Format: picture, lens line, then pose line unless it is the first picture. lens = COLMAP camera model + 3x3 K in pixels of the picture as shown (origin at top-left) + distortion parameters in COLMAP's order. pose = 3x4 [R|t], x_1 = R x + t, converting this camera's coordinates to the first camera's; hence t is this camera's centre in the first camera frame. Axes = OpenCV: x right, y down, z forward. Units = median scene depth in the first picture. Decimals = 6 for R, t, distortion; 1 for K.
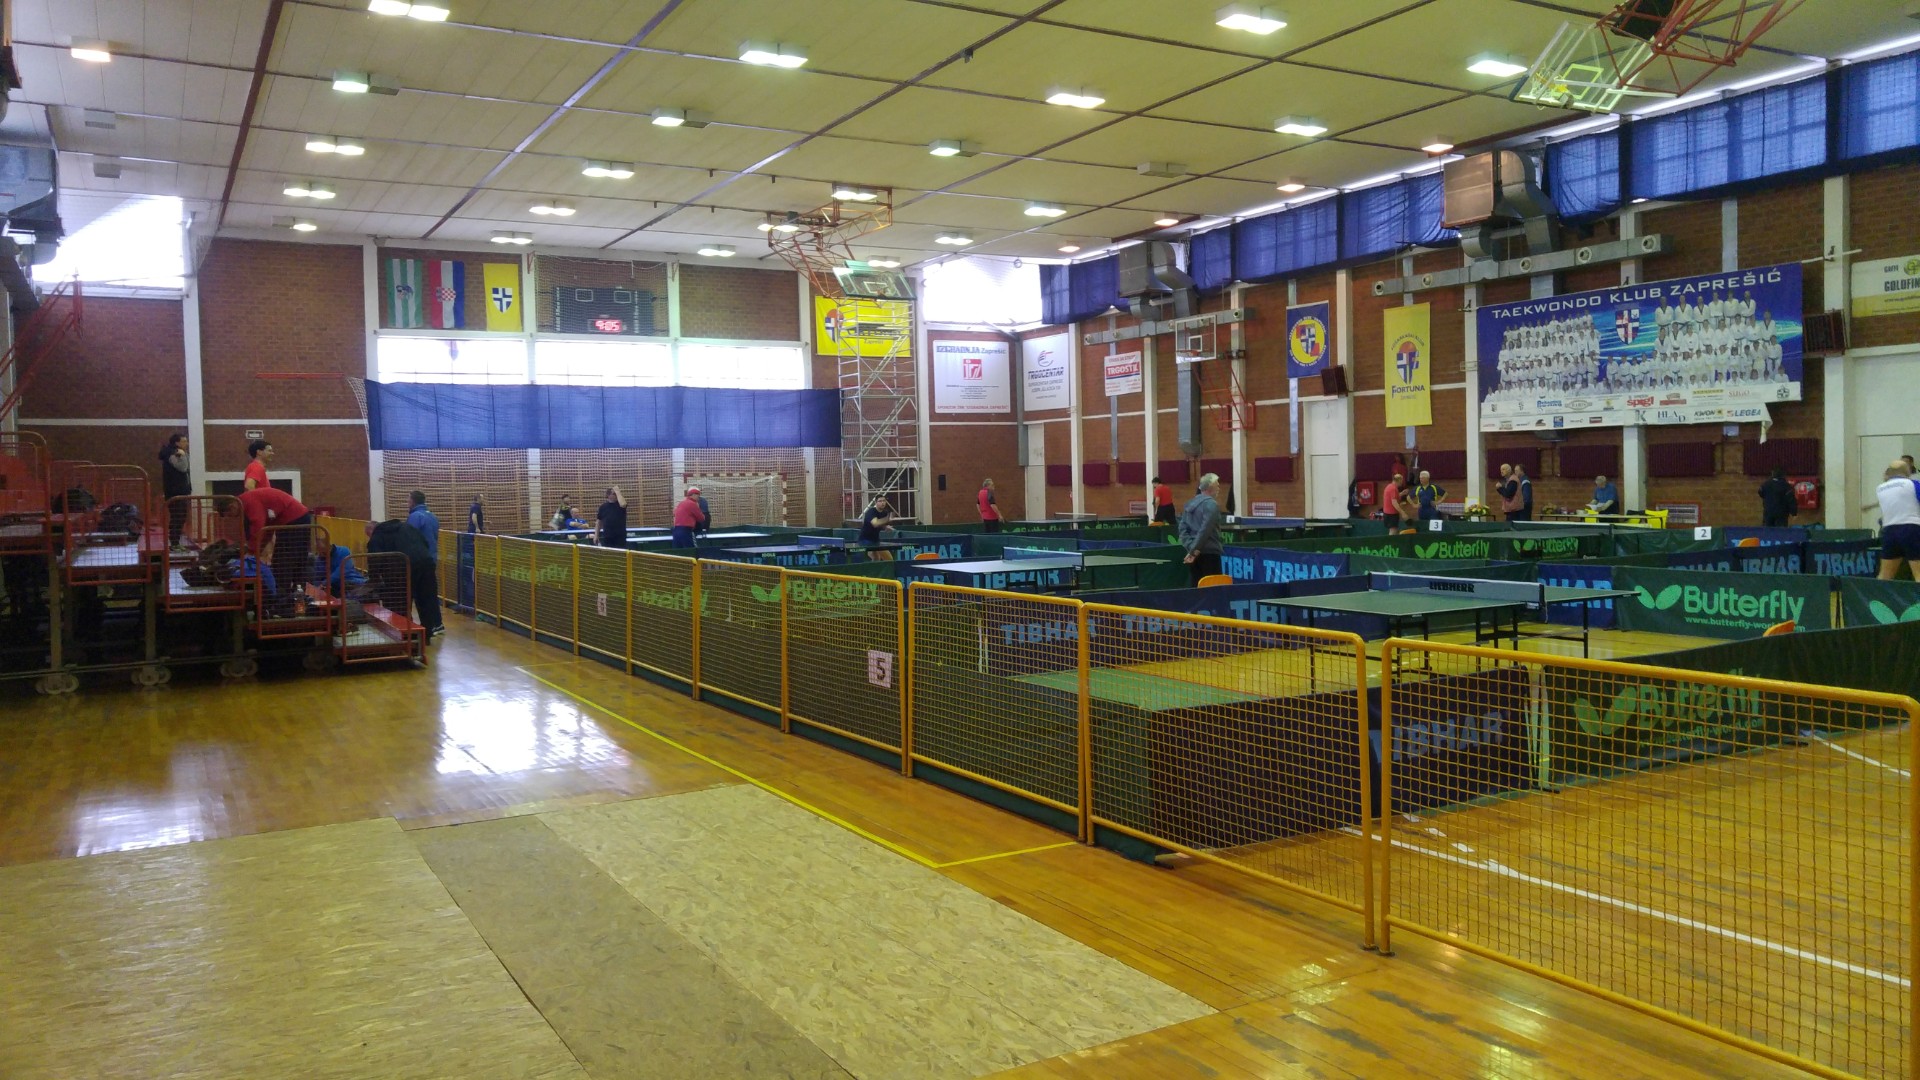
lens RADIAL K [[1435.4, 0, 971.5], [0, 1435.4, 508.1], [0, 0, 1]] dist [0.015287, 0.002479]
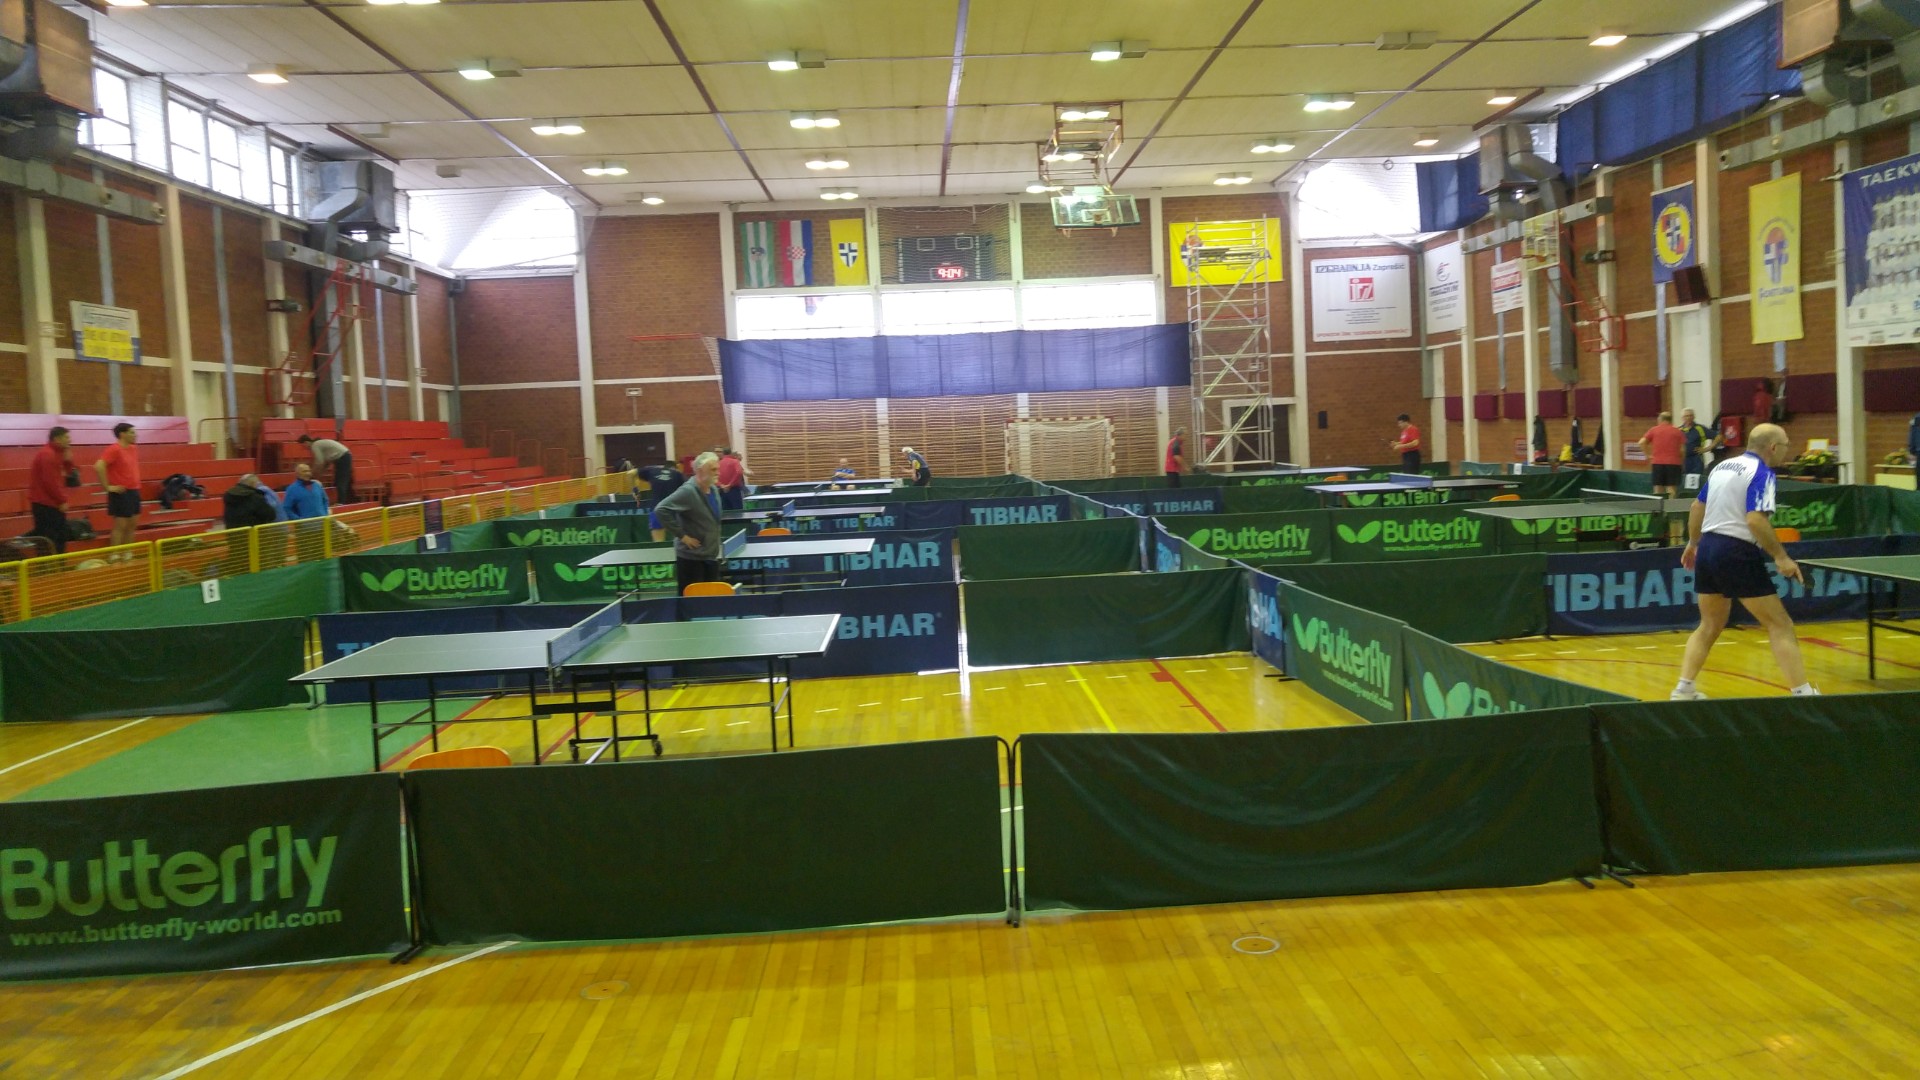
lens RADIAL K [[1435.4, 0, 971.5], [0, 1435.4, 508.1], [0, 0, 1]] dist [0.015287, 0.002479]
pose [[0.890650, 0.008718, -0.454607, 0.232145], [0.014974, 0.998712, 0.048488, -0.011312], [0.454444, -0.049993, 0.889371, 0.120696]]
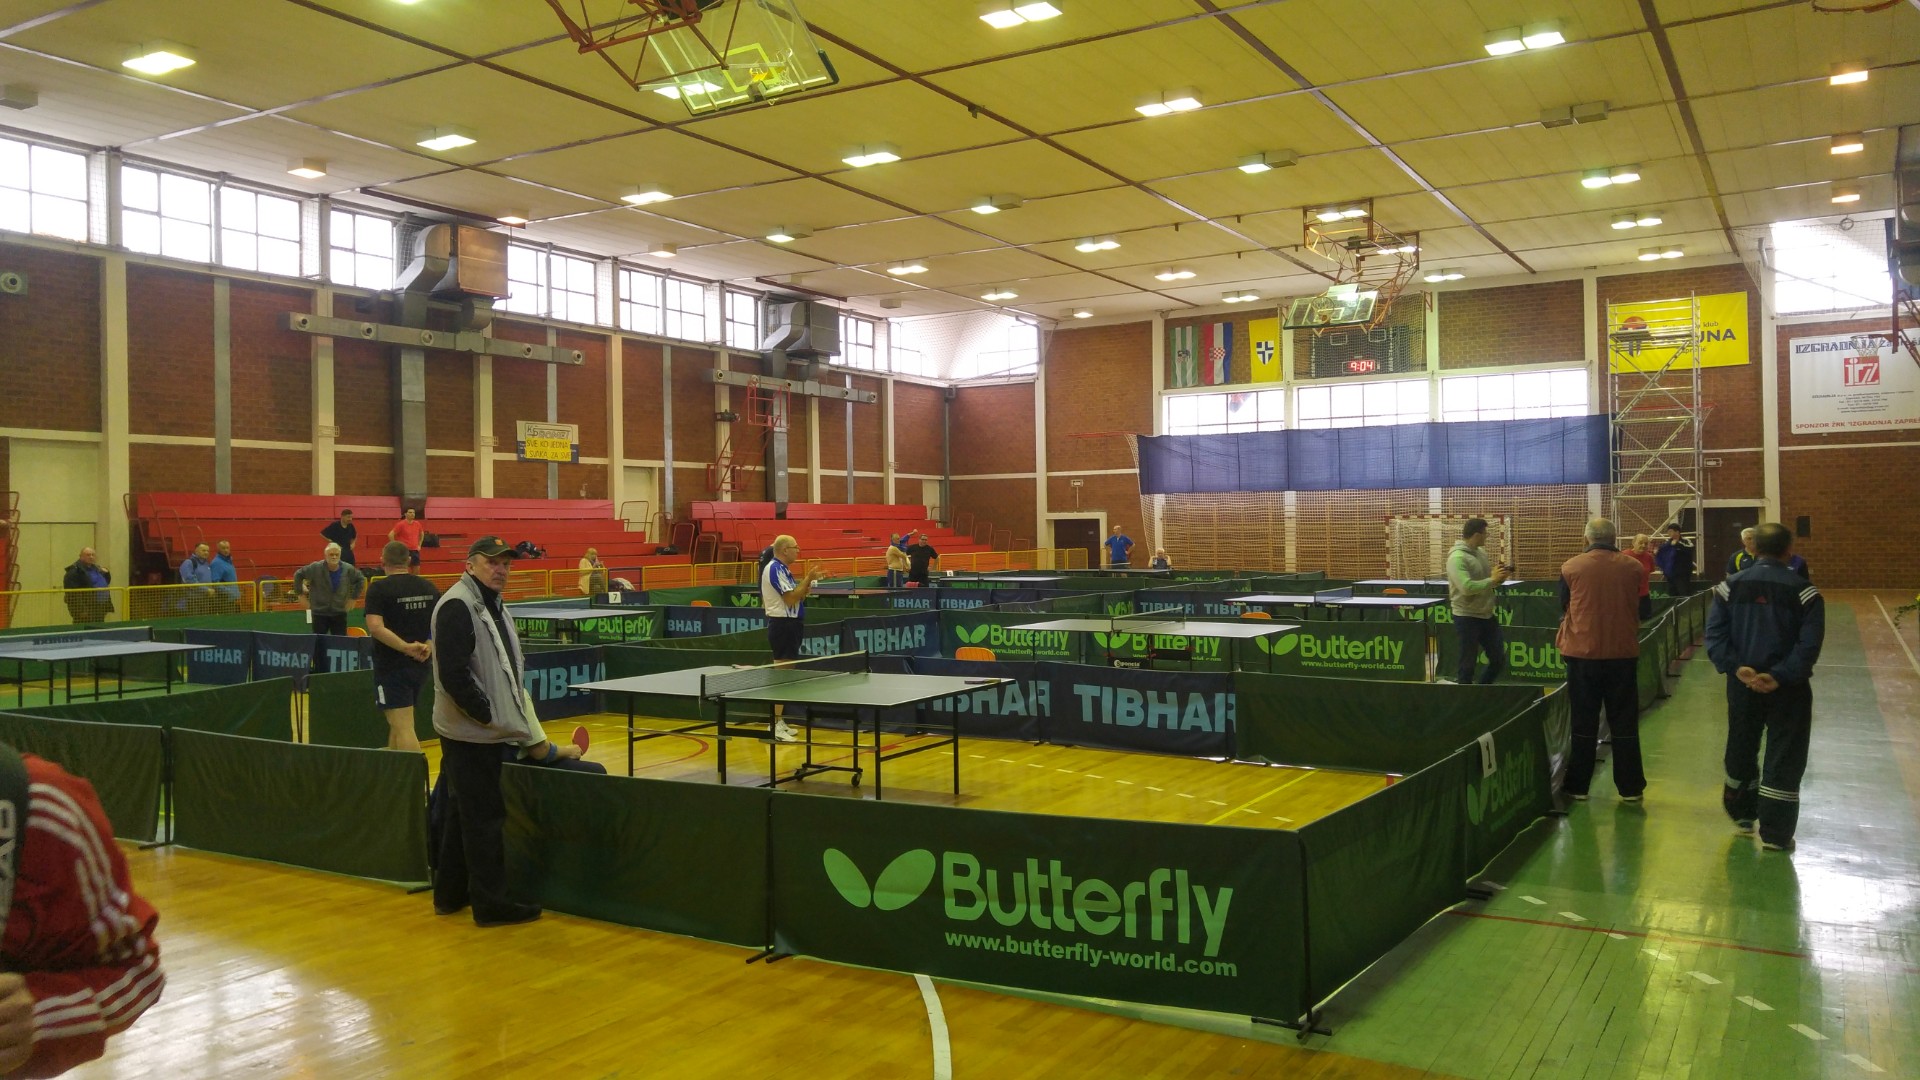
lens RADIAL K [[1405.9, 0, 960.0], [0, 1405.9, 540.0], [0, 0, 1]] dist [0.043407, 0.000305]
pose [[0.488711, 0.021697, -0.872176, 0.504593], [-0.015821, 0.999747, 0.016006, -0.018775], [0.872302, 0.005976, 0.488931, 0.299436]]
